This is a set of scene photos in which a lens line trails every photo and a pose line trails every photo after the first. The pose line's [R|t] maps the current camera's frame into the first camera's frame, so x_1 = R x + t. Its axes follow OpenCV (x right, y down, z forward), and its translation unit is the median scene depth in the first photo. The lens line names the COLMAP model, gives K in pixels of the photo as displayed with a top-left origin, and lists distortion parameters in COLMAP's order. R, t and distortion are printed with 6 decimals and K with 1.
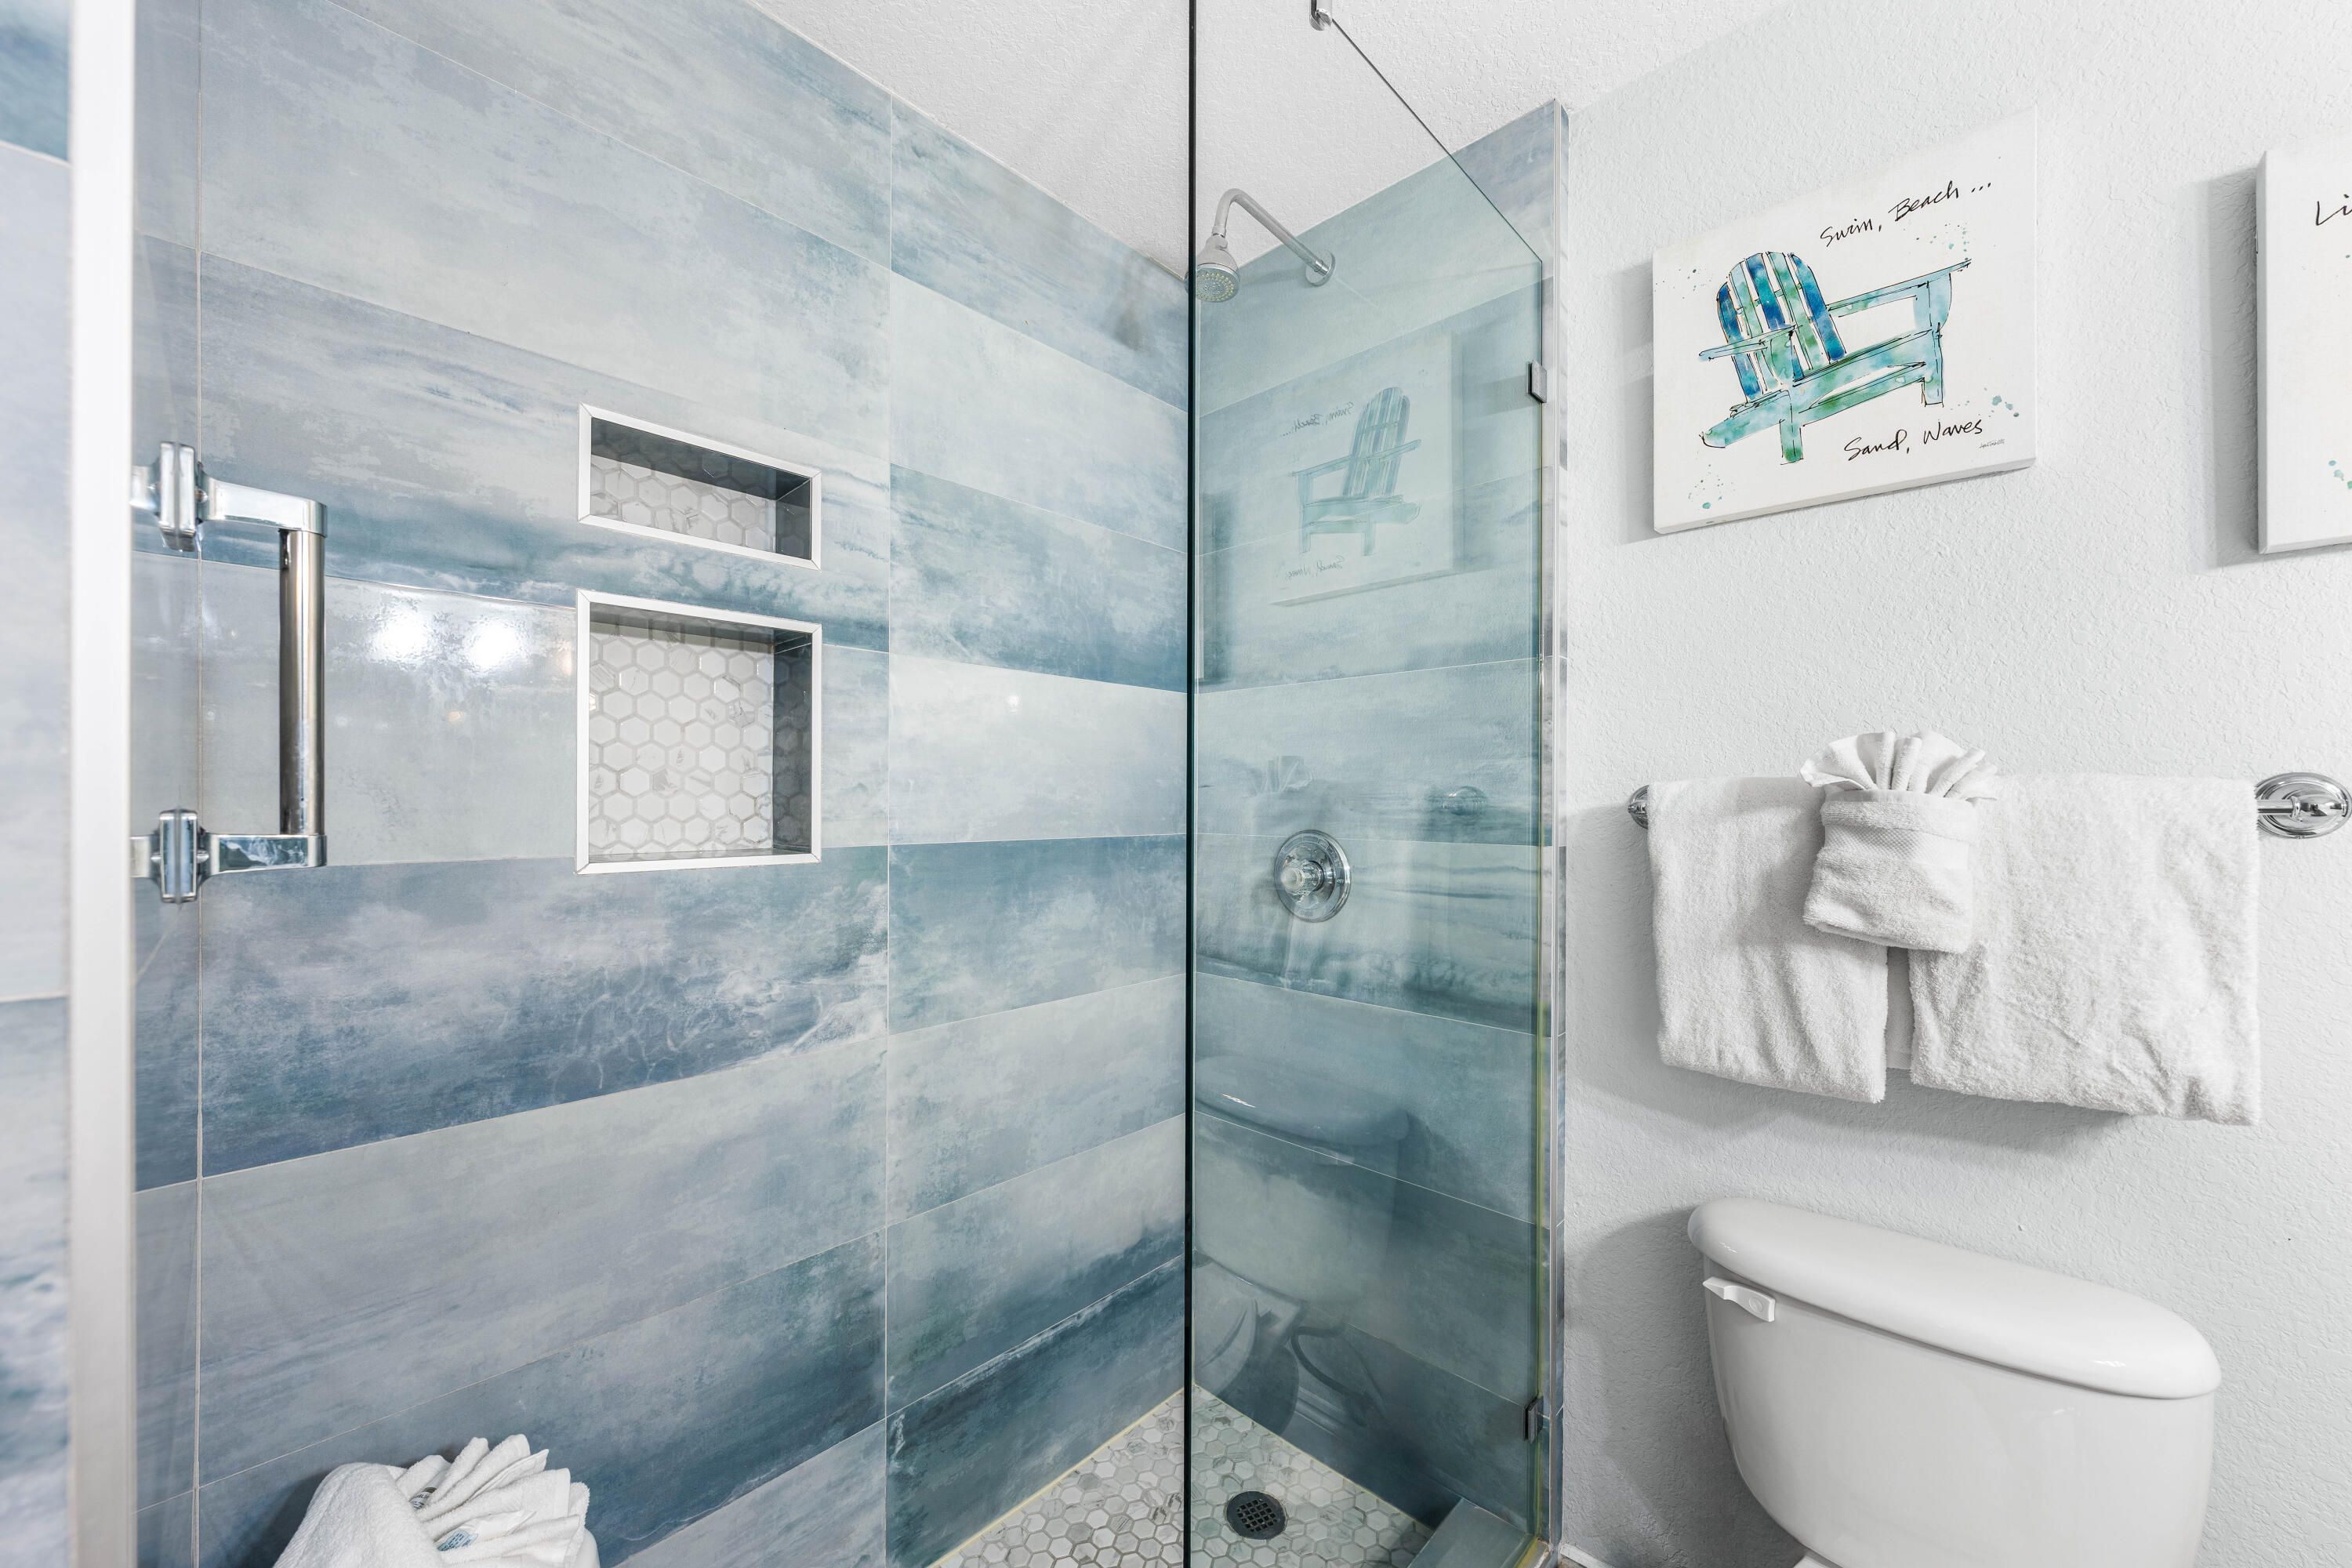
lens RADIAL K [[876.7, 0, 1177.9], [0, 876.7, 798.4], [0, 0, 1]] dist [-0.004587, 0.000362]
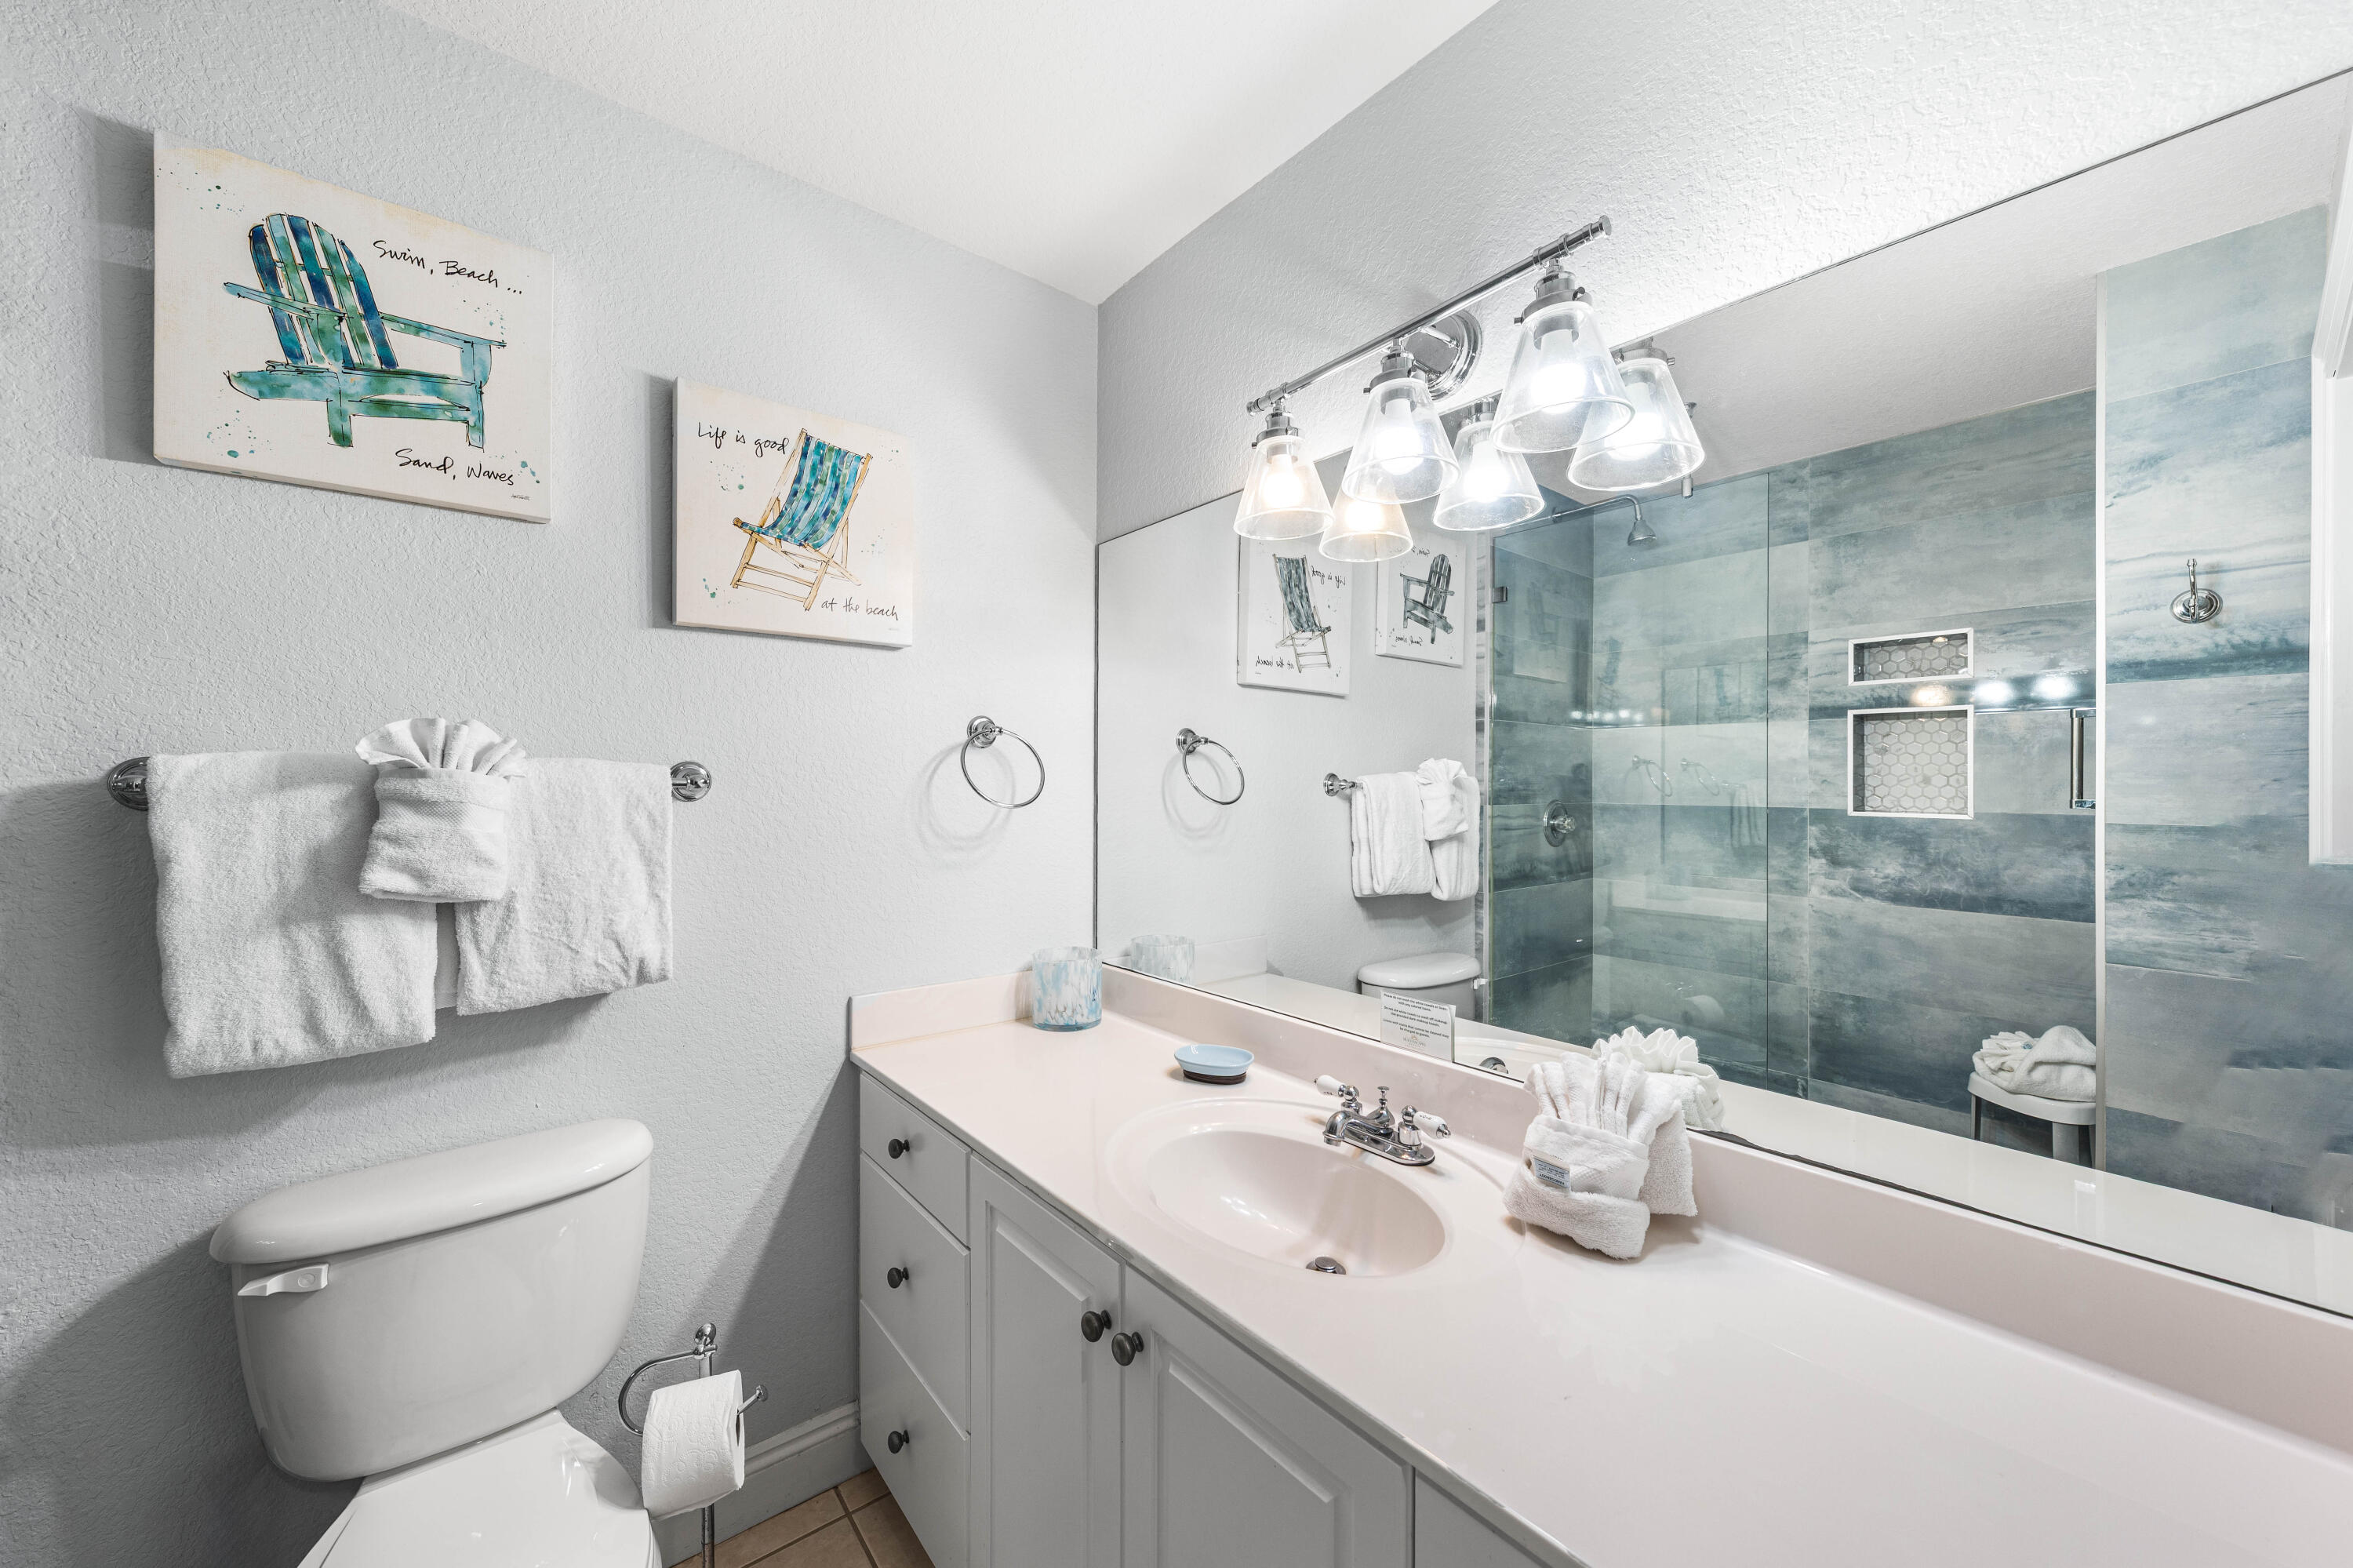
lens RADIAL K [[864.1, 0, 1176.5], [0, 864.1, 784.0], [0, 0, 1]] dist [-0.003829, 0.000193]
pose [[0.137462, -0.002346, 0.990504, -0.176571], [-0.006491, 0.999974, 0.003269, 0.001085], [-0.990486, -0.006879, 0.137443, -0.119444]]
